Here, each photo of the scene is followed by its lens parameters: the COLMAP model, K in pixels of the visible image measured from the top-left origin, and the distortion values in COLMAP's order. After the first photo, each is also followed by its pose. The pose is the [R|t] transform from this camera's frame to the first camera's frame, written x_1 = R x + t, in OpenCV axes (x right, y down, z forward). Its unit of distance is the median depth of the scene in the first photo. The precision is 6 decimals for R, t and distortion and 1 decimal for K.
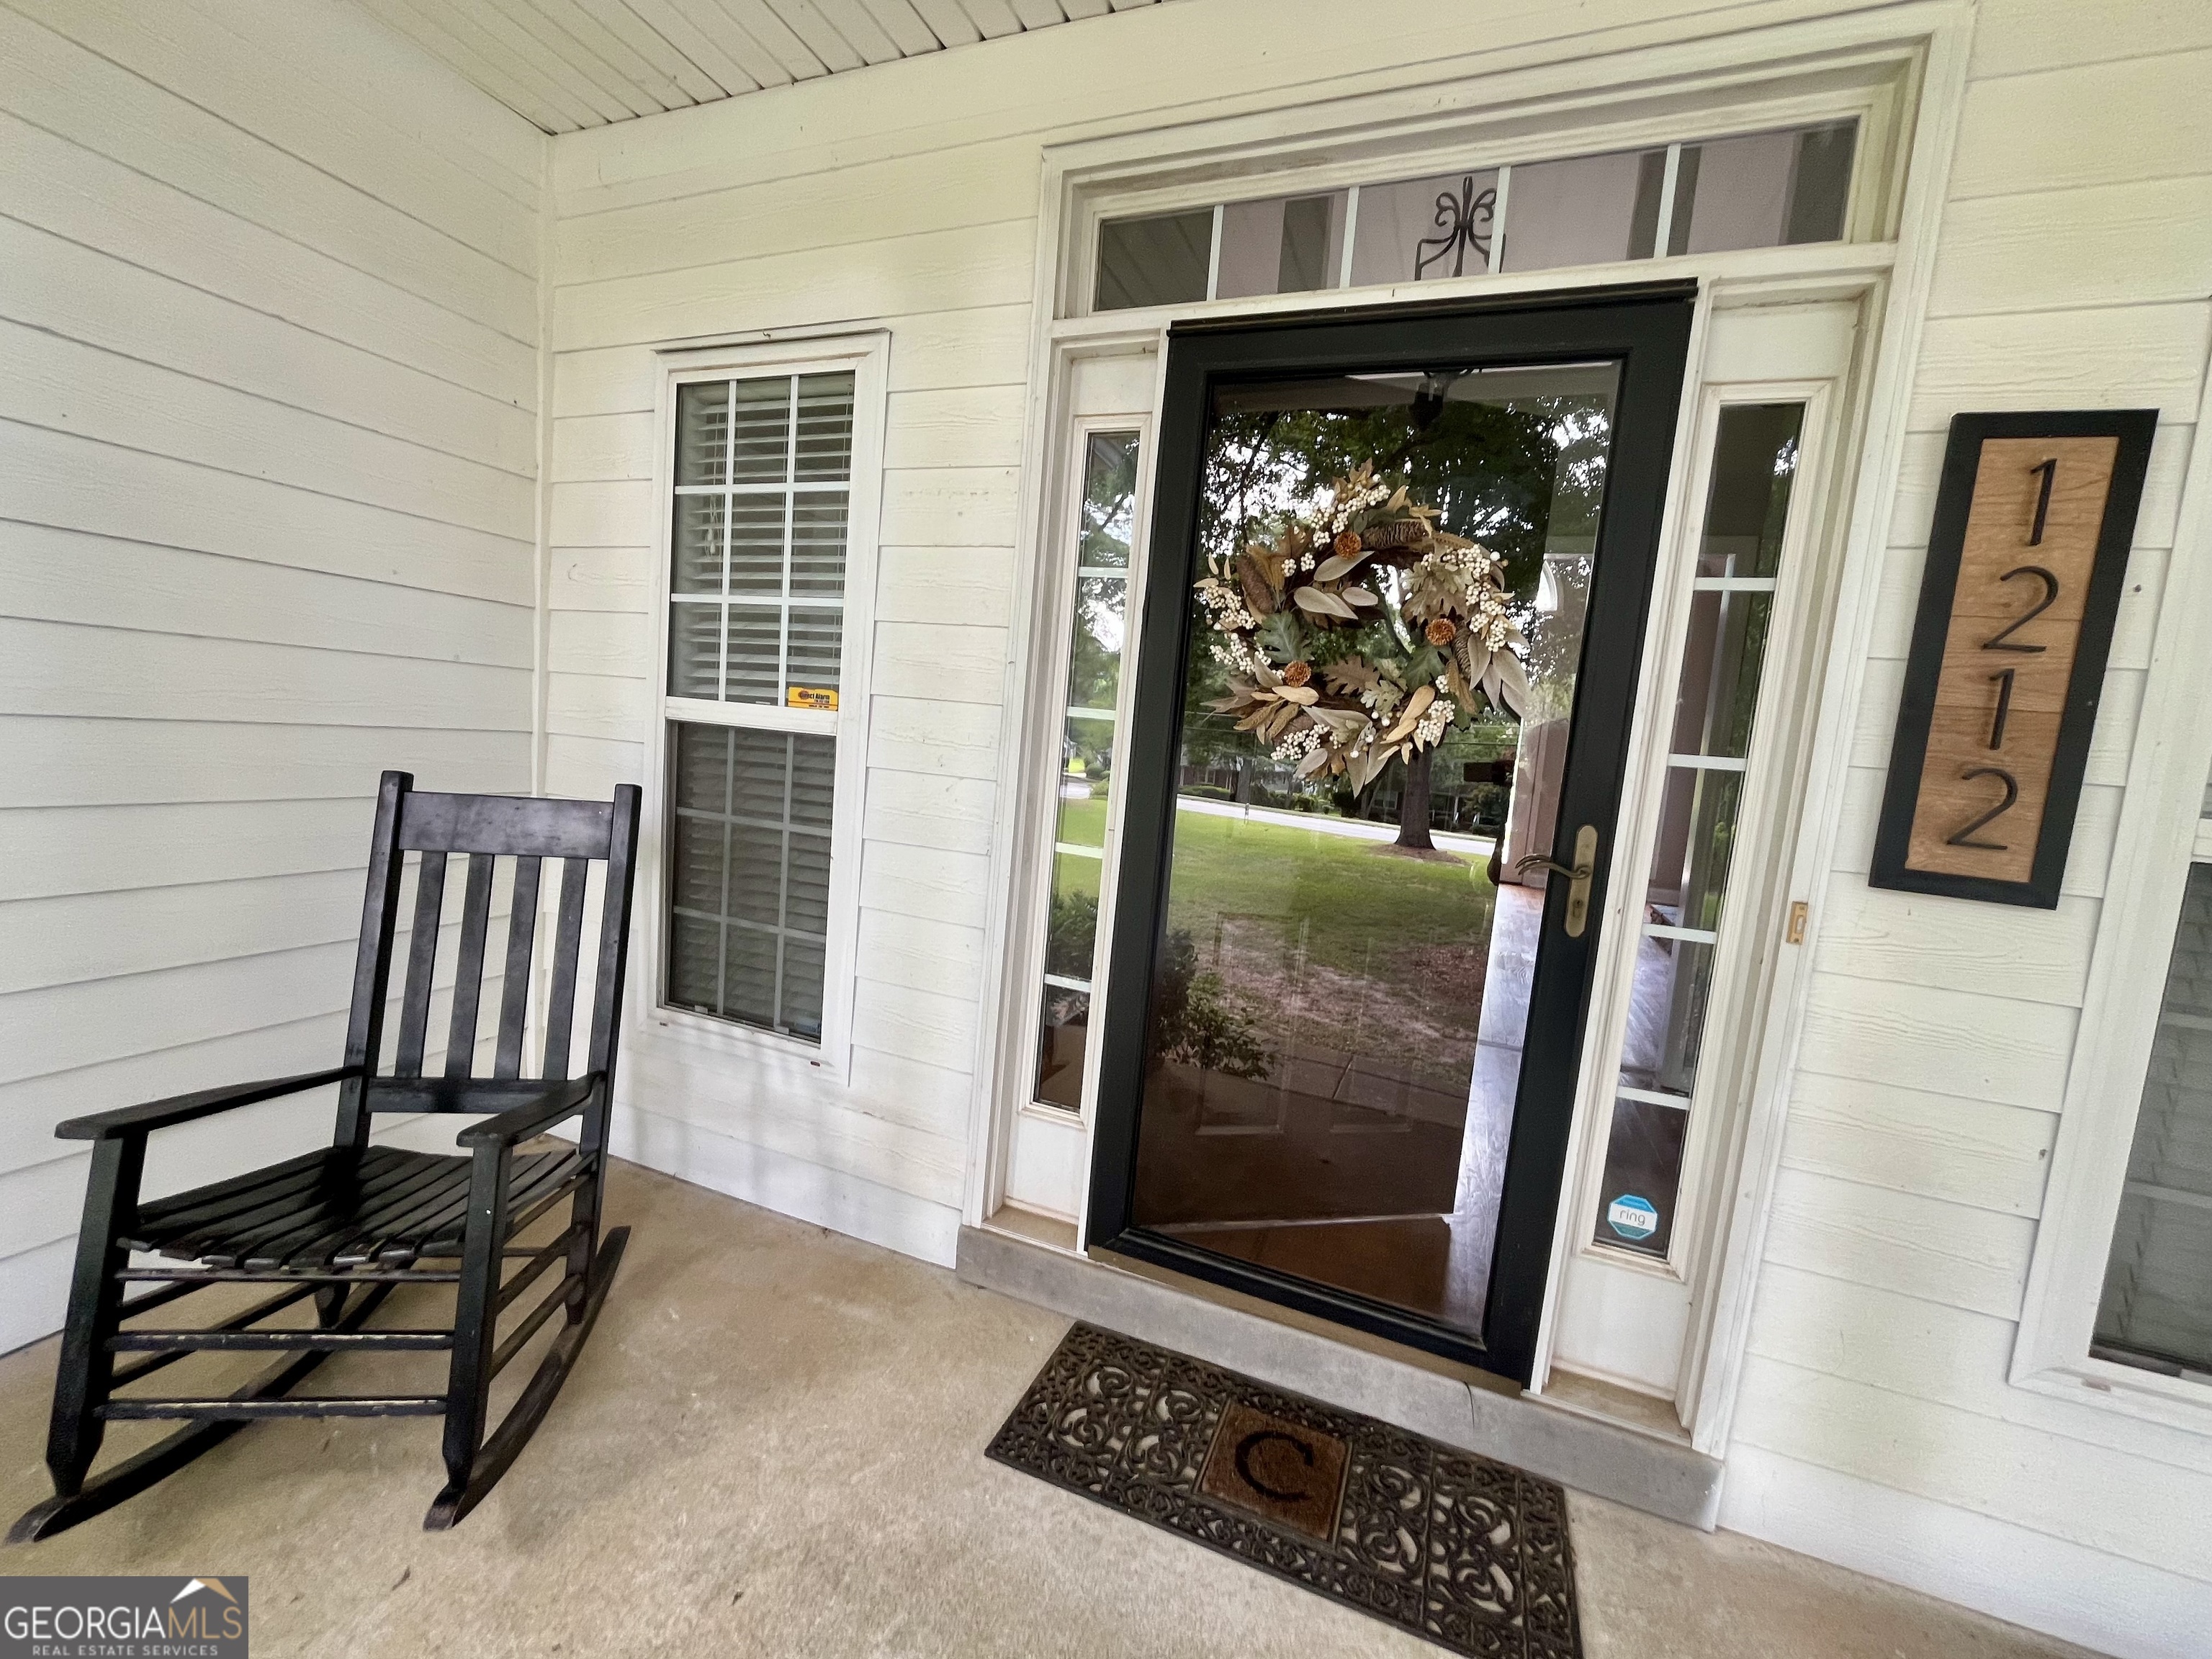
lens RADIAL K [[902.1, 0, 1110.5], [0, 902.1, 827.1], [0, 0, 1]] dist [-0.002321, 0.000624]
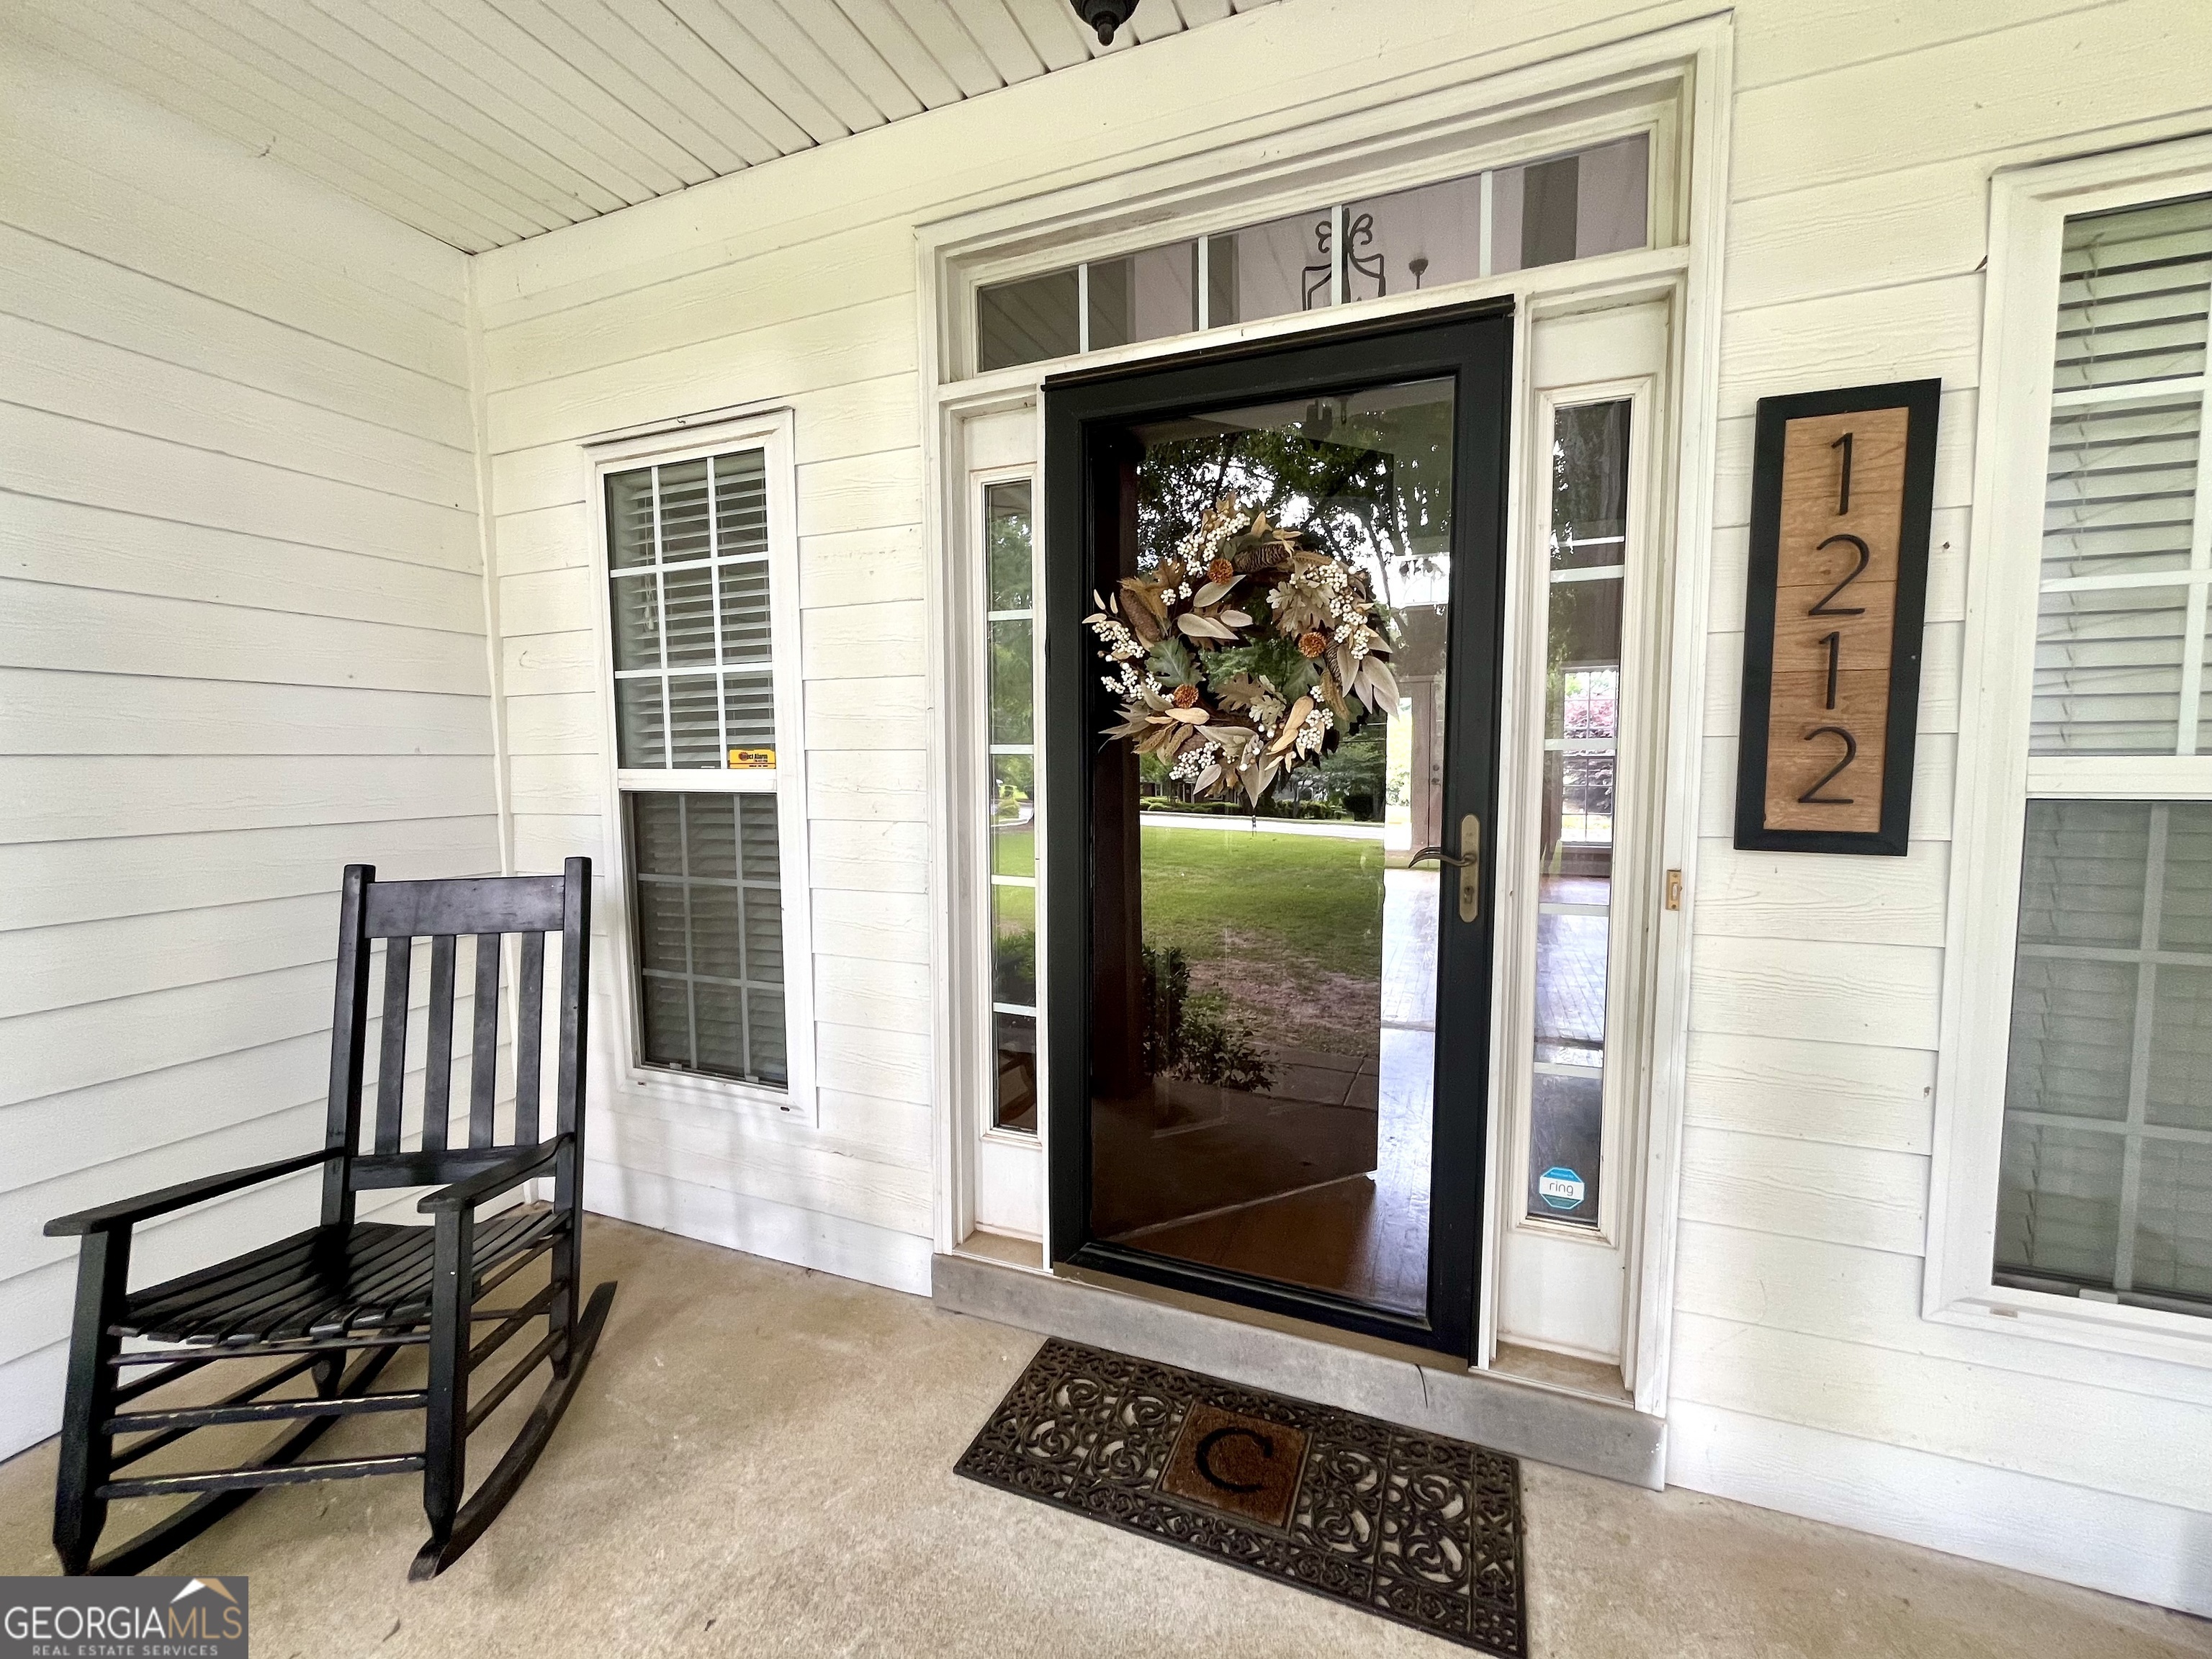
lens RADIAL K [[902.1, 0, 1109.1], [0, 902.1, 828.3], [0, 0, 1]] dist [-0.002321, 0.000624]
pose [[0.995813, -0.090402, -0.013595, 0.116318], [0.090019, 0.995587, -0.026524, 0.003734], [0.015933, 0.025189, 0.999556, -0.049505]]
